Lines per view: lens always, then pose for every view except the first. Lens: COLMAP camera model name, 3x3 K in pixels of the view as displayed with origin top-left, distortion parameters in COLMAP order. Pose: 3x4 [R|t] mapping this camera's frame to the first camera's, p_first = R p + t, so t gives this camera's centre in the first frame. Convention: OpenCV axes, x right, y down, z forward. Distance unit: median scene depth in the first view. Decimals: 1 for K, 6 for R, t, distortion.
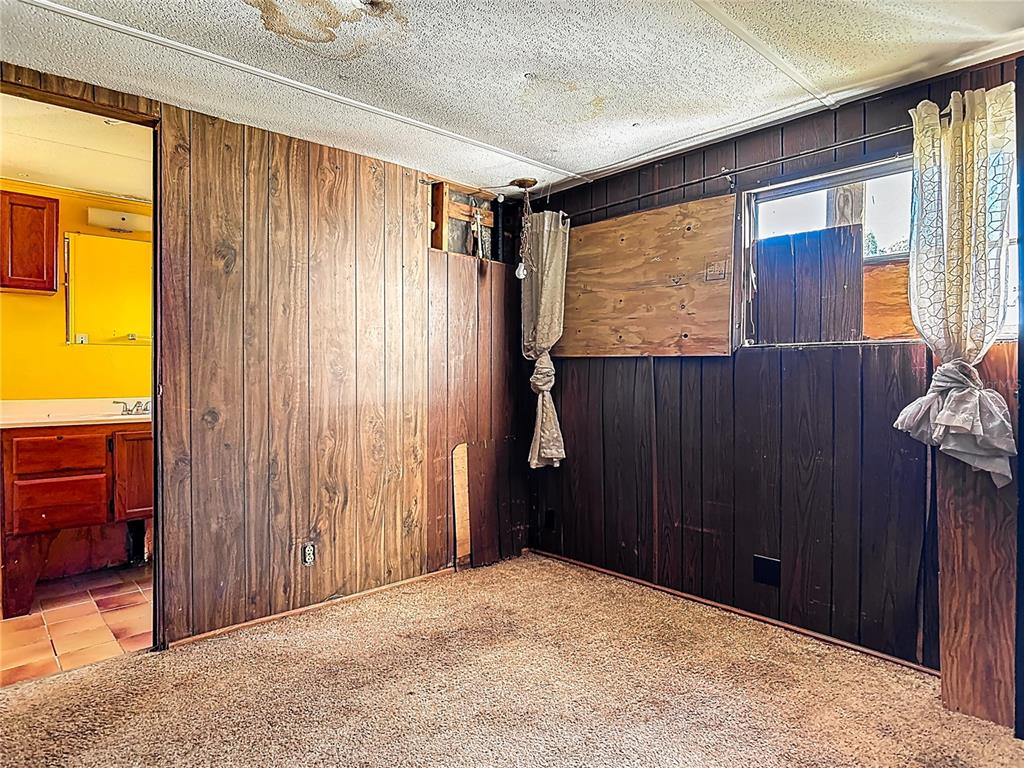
lens RADIAL K [[601.2, 0, 510.6], [0, 601.2, 379.8], [0, 0, 1]] dist [-0.002029, -0.001196]
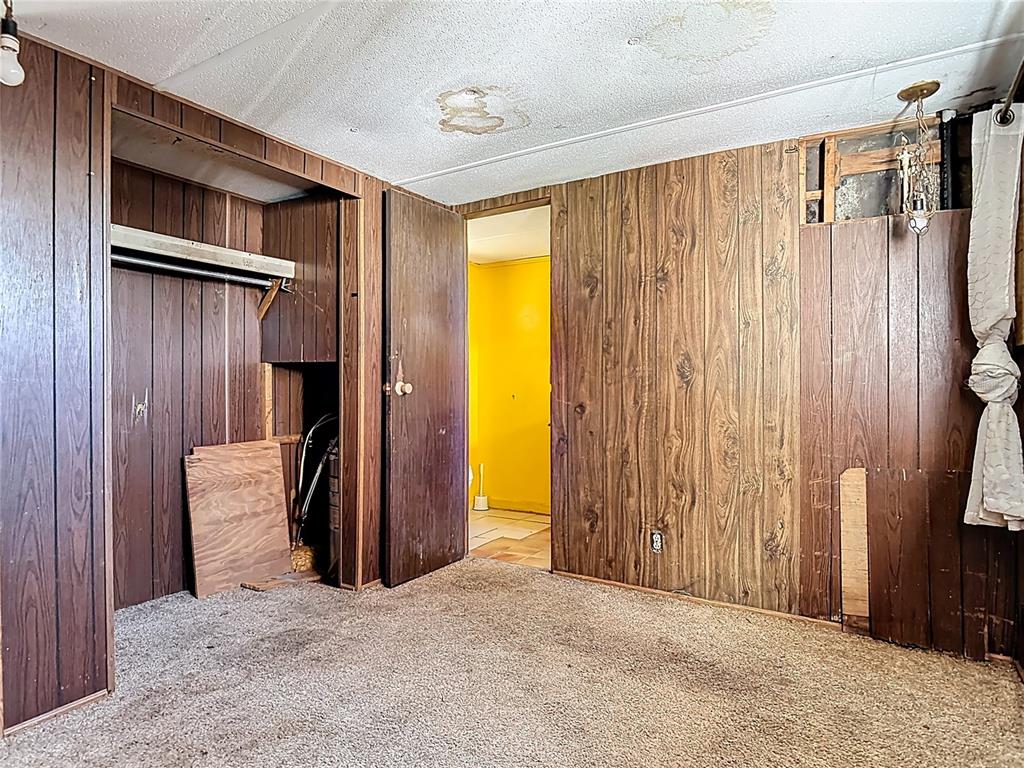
lens RADIAL K [[601.2, 0, 510.6], [0, 601.2, 379.8], [0, 0, 1]] dist [-0.002029, -0.001196]
pose [[0.271024, -0.002140, -0.962570, 0.623963], [-0.012641, 0.999903, -0.005783, 0.006172], [0.962490, 0.013735, 0.270971, 0.433686]]
